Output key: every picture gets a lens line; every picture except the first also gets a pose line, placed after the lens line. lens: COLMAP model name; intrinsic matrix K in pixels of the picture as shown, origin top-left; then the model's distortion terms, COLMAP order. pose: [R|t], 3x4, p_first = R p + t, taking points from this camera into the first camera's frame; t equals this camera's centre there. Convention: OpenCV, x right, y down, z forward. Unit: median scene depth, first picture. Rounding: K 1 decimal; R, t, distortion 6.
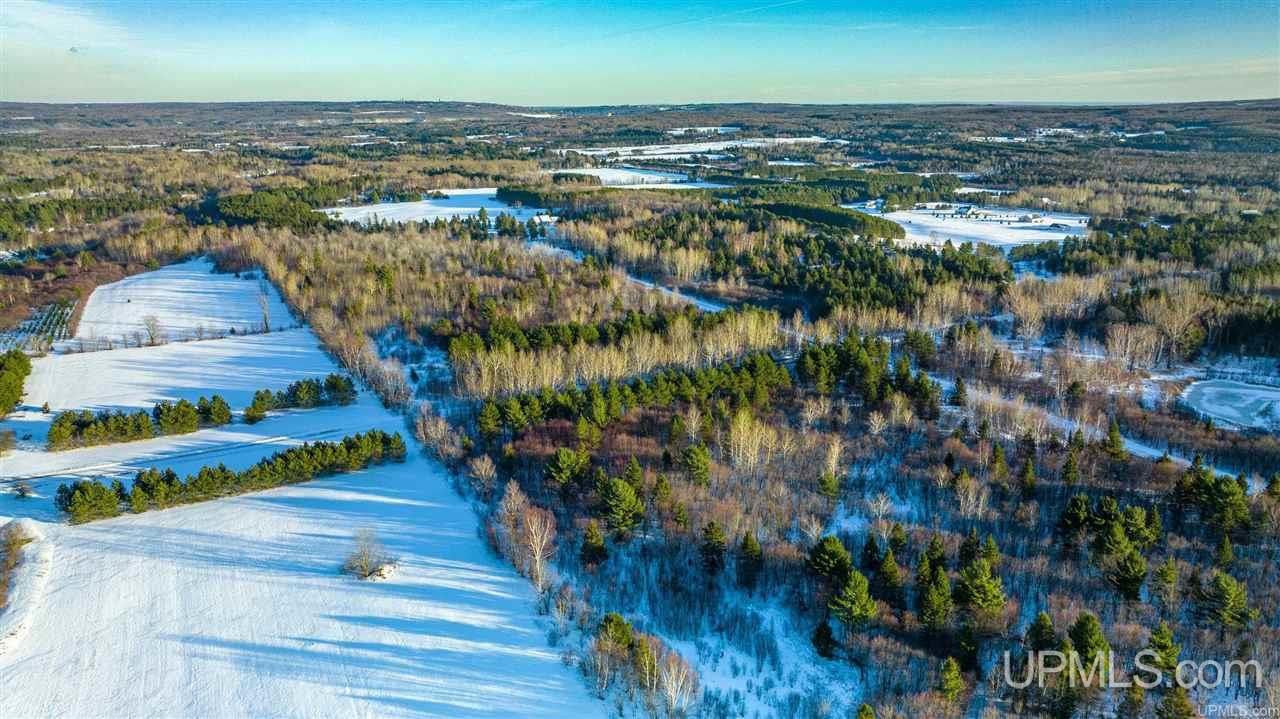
lens RADIAL K [[893.2, 0, 639.7], [0, 893.2, 359.6], [0, 0, 1]] dist [-0.025778, 0.019261]
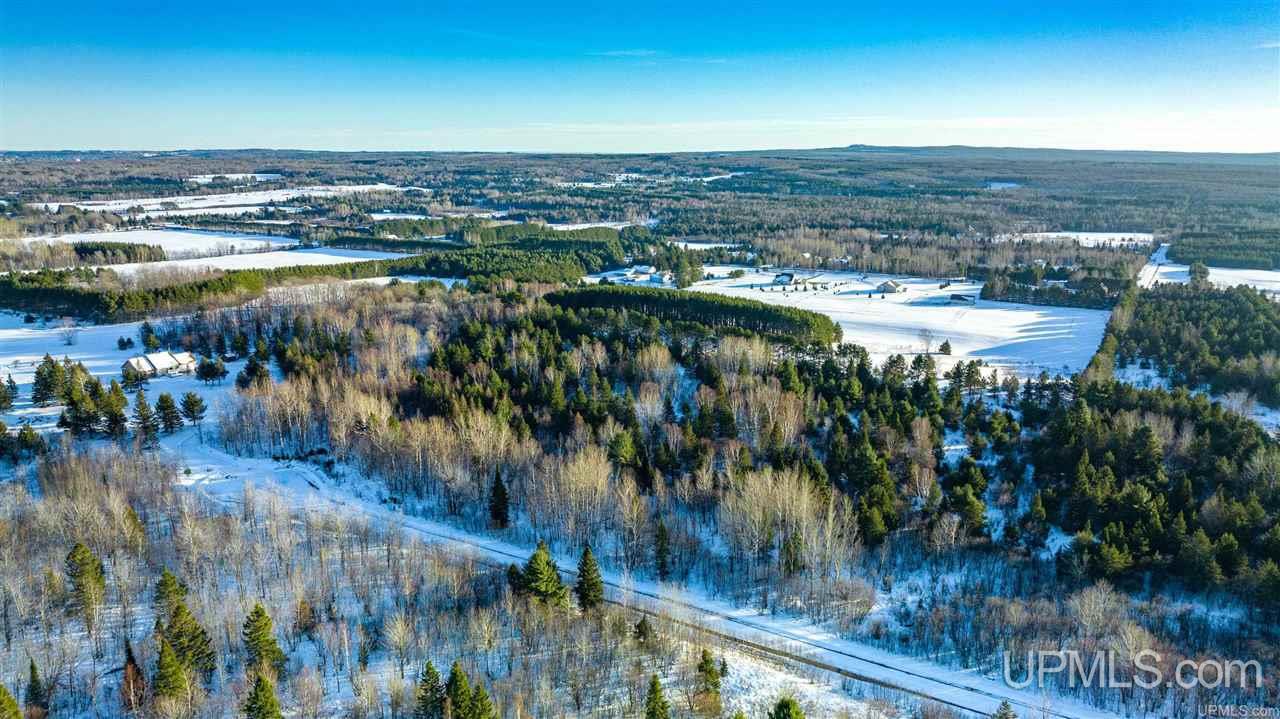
lens RADIAL K [[893.2, 0, 637.0], [0, 893.2, 356.9], [0, 0, 1]] dist [-0.025778, 0.019261]
pose [[0.863244, -0.099702, 0.494843, -0.042995], [0.126597, 0.991731, -0.021030, -0.042742], [-0.488655, 0.080800, 0.868728, 0.176982]]
